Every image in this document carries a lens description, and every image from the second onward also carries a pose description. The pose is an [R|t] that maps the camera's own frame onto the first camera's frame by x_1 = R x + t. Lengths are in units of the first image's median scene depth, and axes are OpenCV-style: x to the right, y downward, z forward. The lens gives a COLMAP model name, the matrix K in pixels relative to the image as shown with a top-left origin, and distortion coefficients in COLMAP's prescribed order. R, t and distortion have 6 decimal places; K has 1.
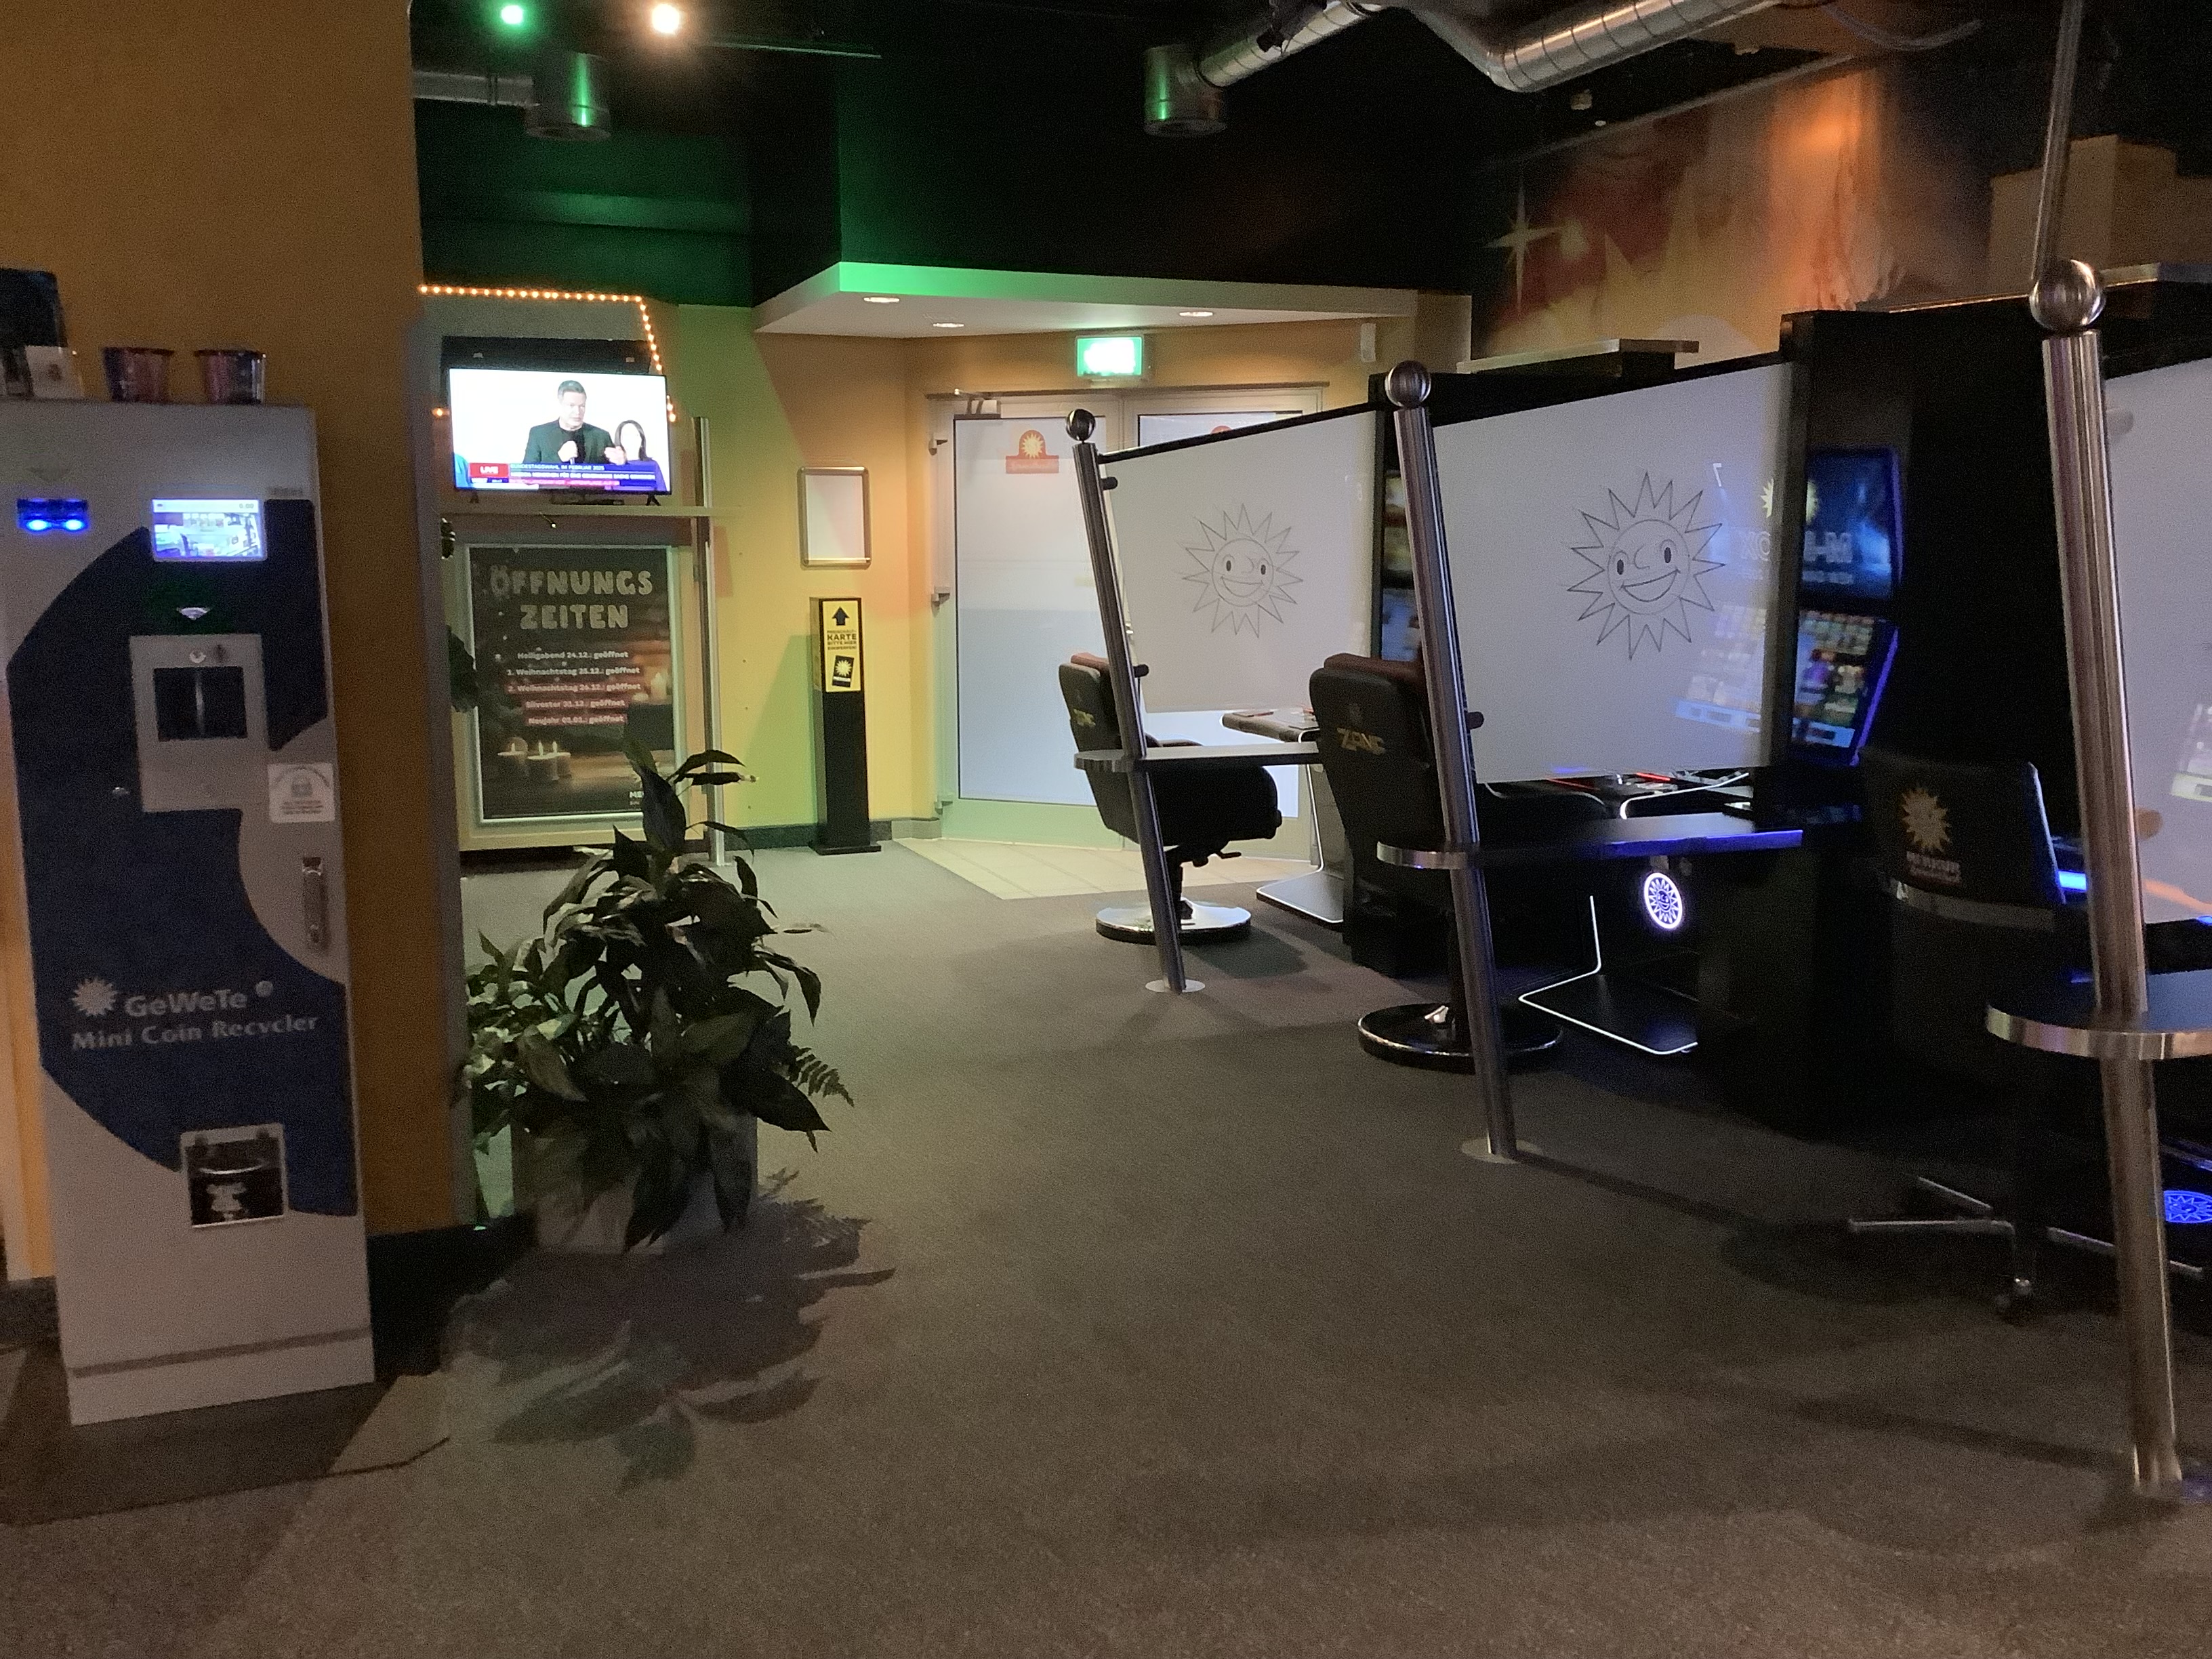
lens RADIAL K [[1993.5, 0, 1109.4], [0, 1993.5, 827.1], [0, 0, 1]] dist [0.127439, -0.202313]
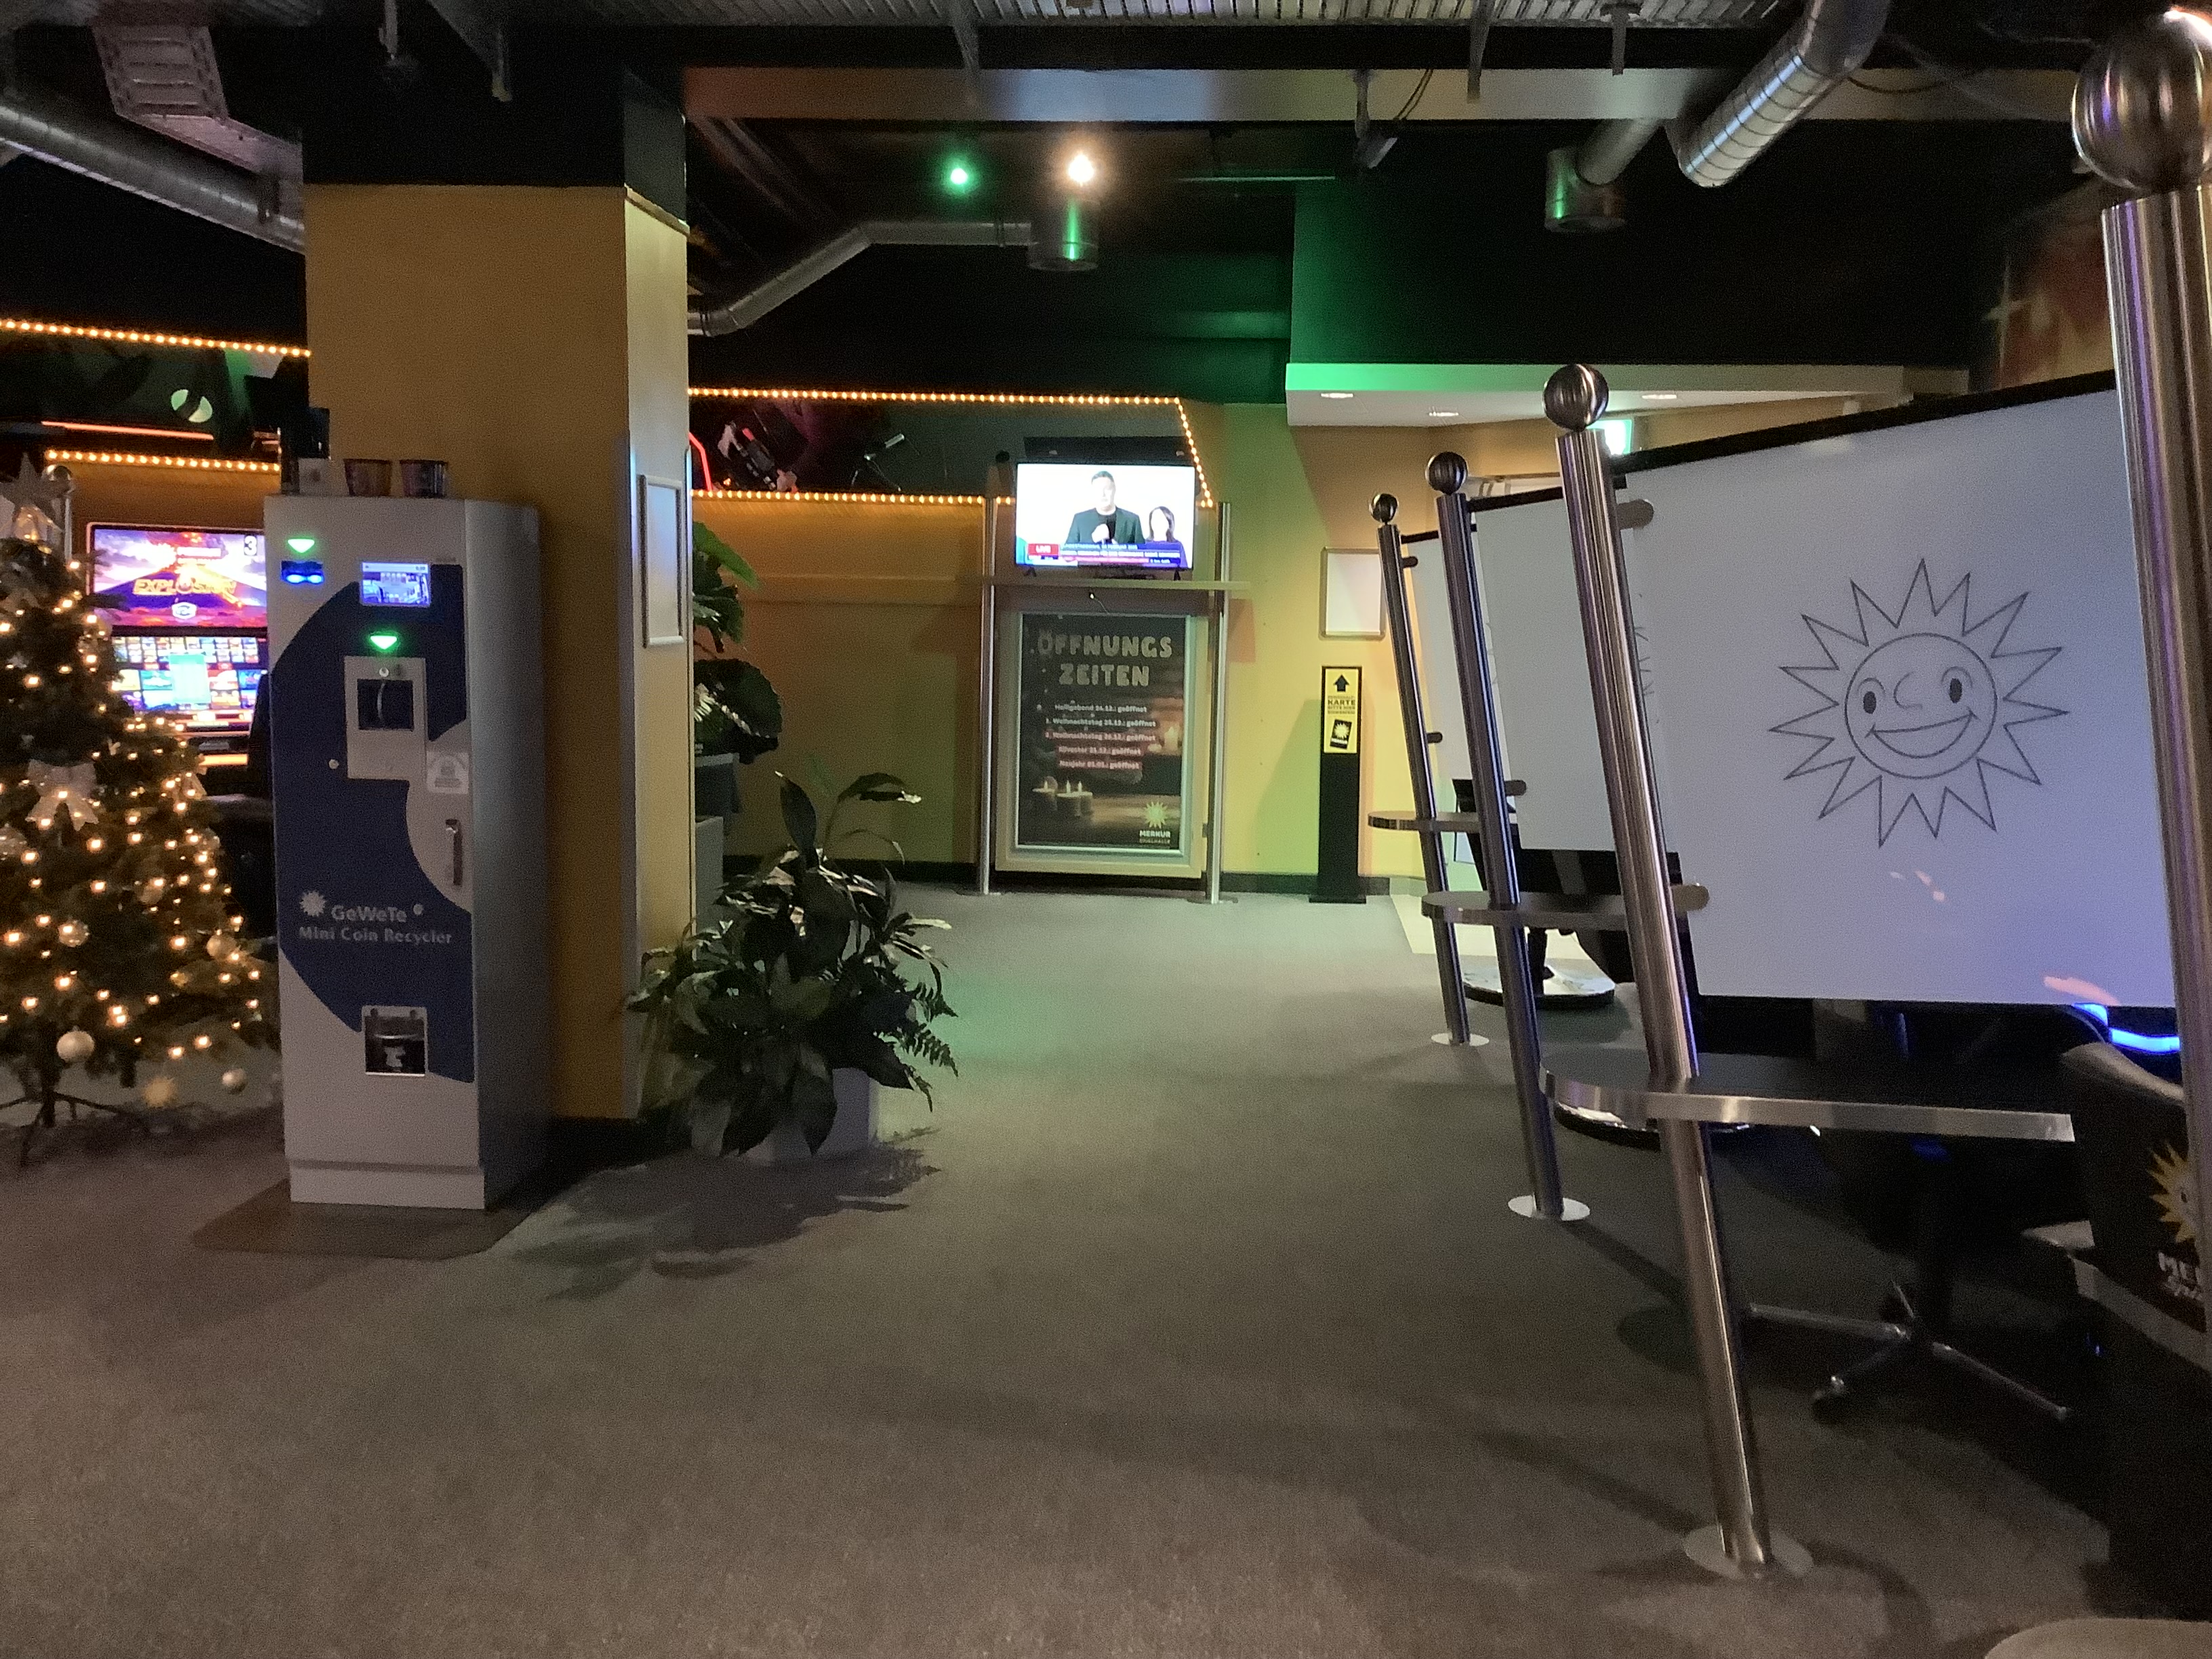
lens RADIAL K [[1982.7, 0, 1106.0], [0, 1982.7, 829.5], [0, 0, 1]] dist [0.122639, -0.171548]
pose [[0.896508, 0.070500, -0.437383, 0.264136], [-0.086401, 0.996123, -0.016535, 0.002589], [0.434521, 0.052614, 0.899123, -0.020475]]
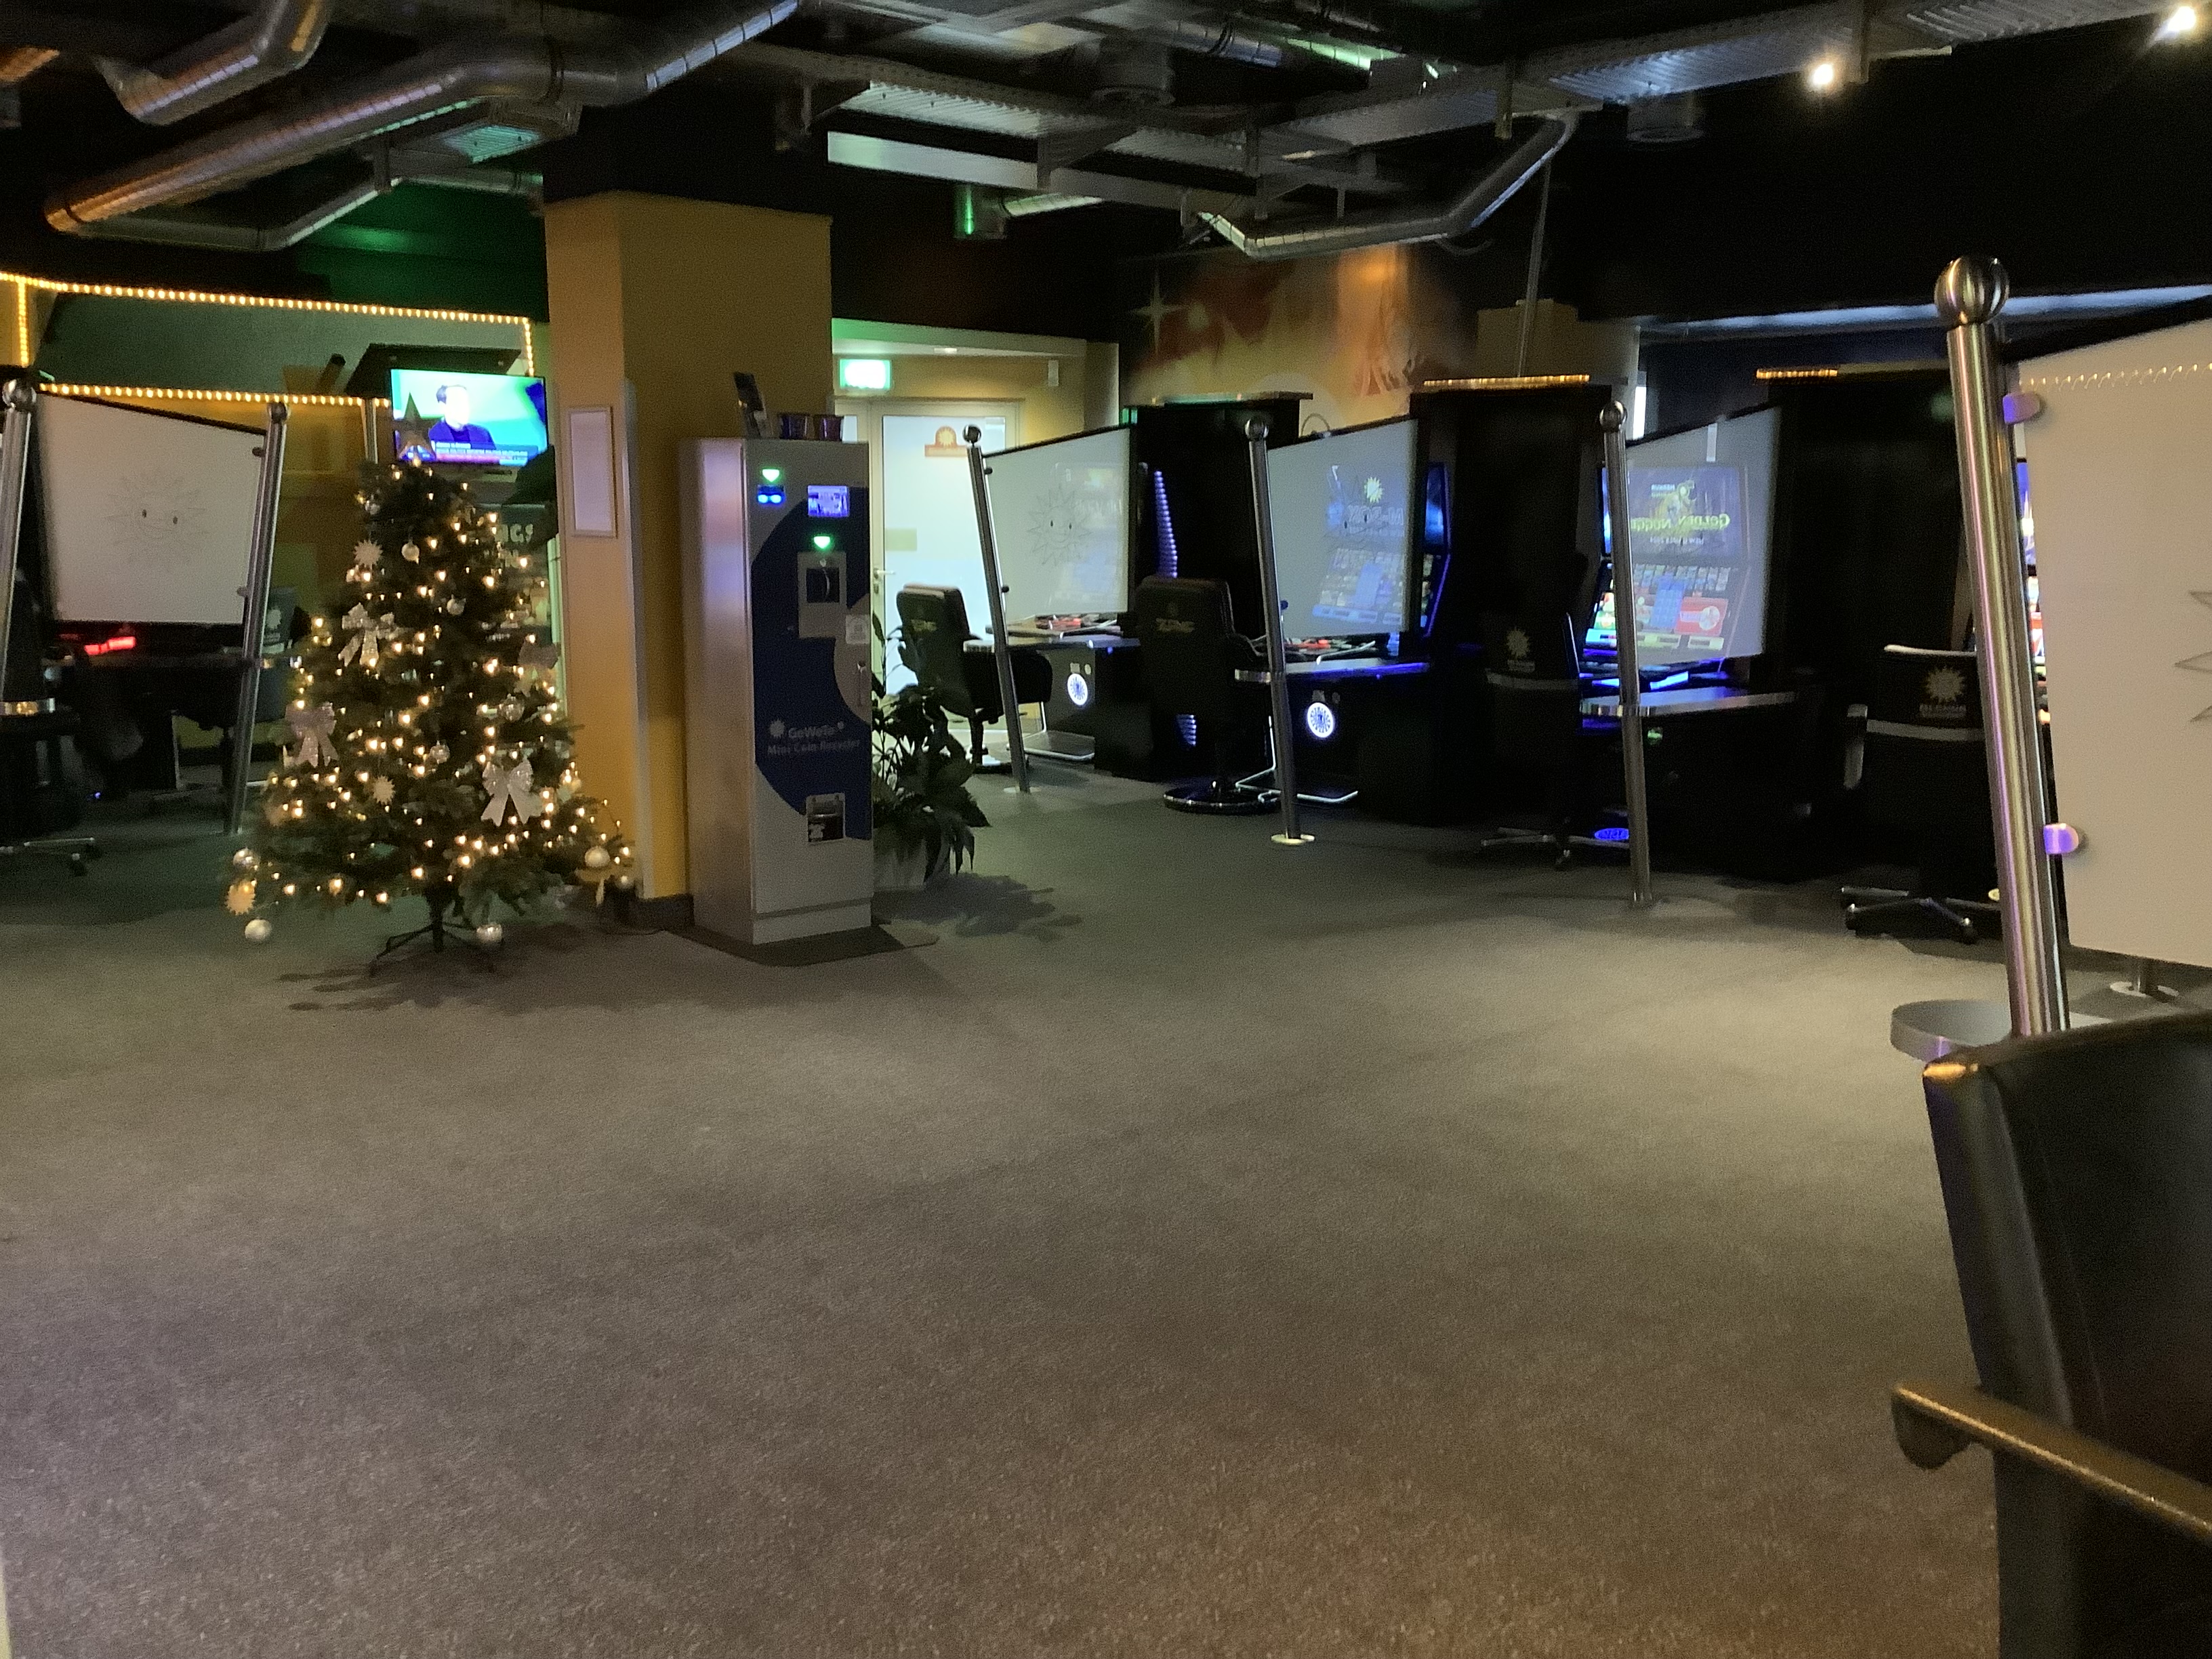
lens RADIAL K [[1993.5, 0, 1109.4], [0, 1993.5, 827.1], [0, 0, 1]] dist [0.127439, -0.202313]
pose [[0.942103, -0.044562, 0.332349, -0.359453], [0.038998, 0.998965, 0.023394, 0.062248], [-0.333047, -0.009079, 0.942866, -0.429483]]
